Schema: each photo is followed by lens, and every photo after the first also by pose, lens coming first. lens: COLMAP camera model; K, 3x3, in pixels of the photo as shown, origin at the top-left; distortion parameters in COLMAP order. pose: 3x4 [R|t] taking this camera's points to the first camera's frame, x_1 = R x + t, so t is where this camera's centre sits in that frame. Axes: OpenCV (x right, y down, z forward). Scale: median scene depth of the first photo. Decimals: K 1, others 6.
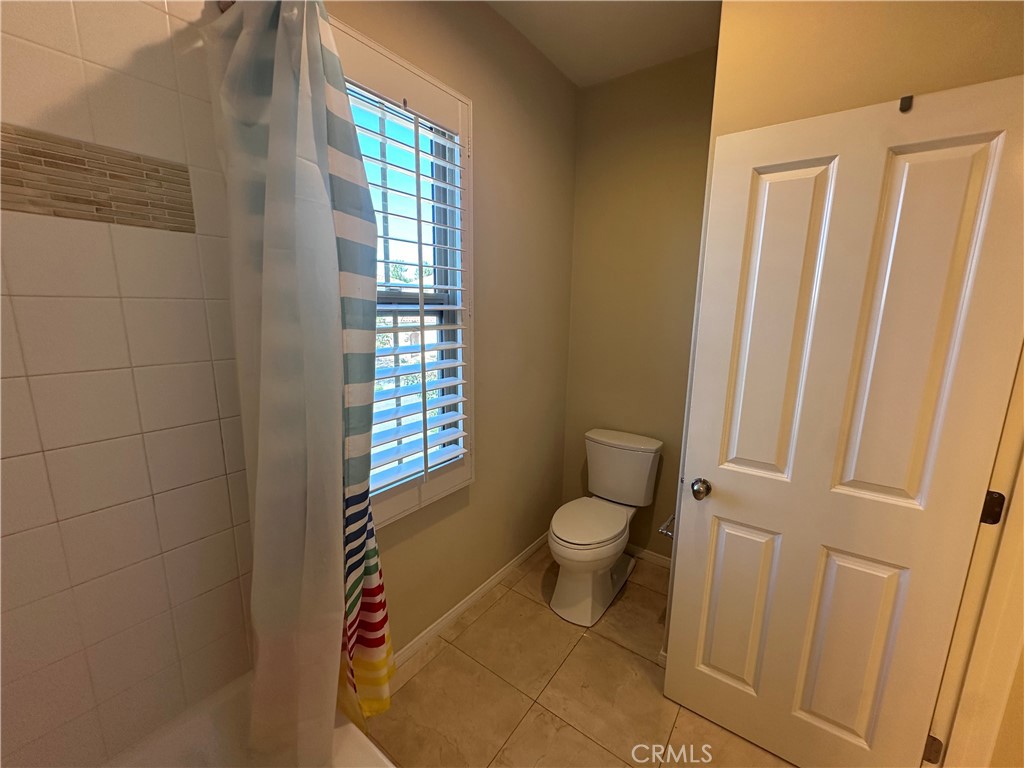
lens RADIAL K [[407.4, 0, 515.7], [0, 407.4, 380.0], [0, 0, 1]] dist [-0.003821, -0.000401]
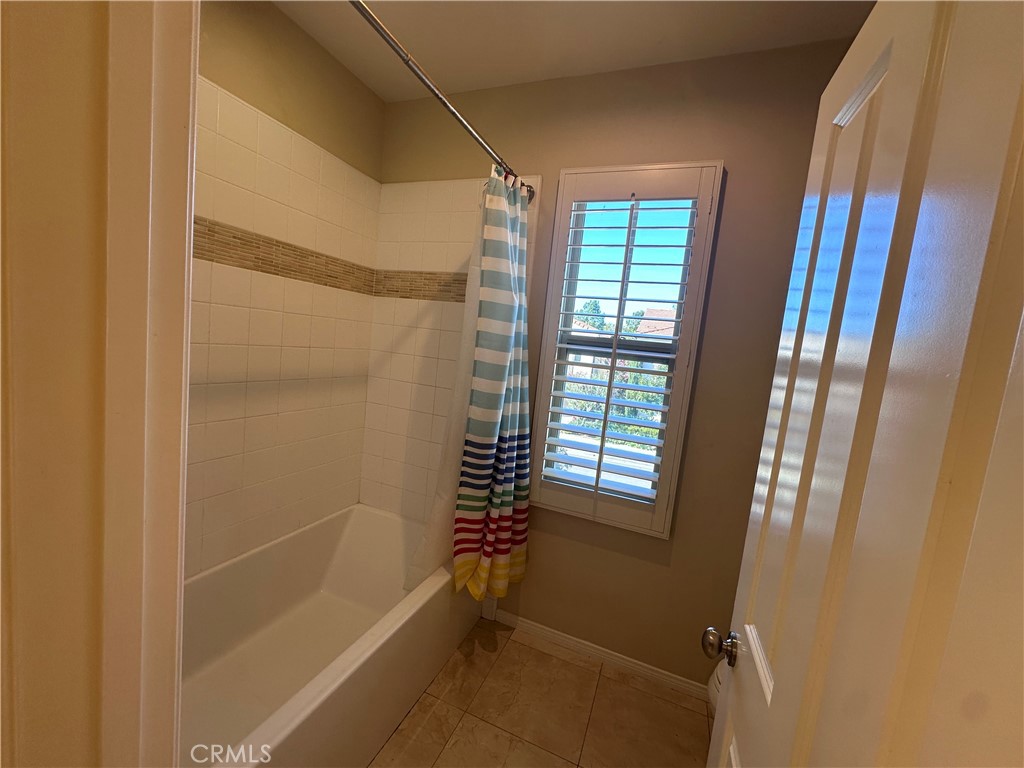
lens RADIAL K [[407.4, 0, 514.7], [0, 407.4, 381.5], [0, 0, 1]] dist [-0.003821, -0.000401]
pose [[0.249104, 0.099321, -0.963370, 0.851662], [-0.269885, 0.962442, 0.029439, -0.044114], [0.930112, 0.252666, 0.266554, 0.412310]]
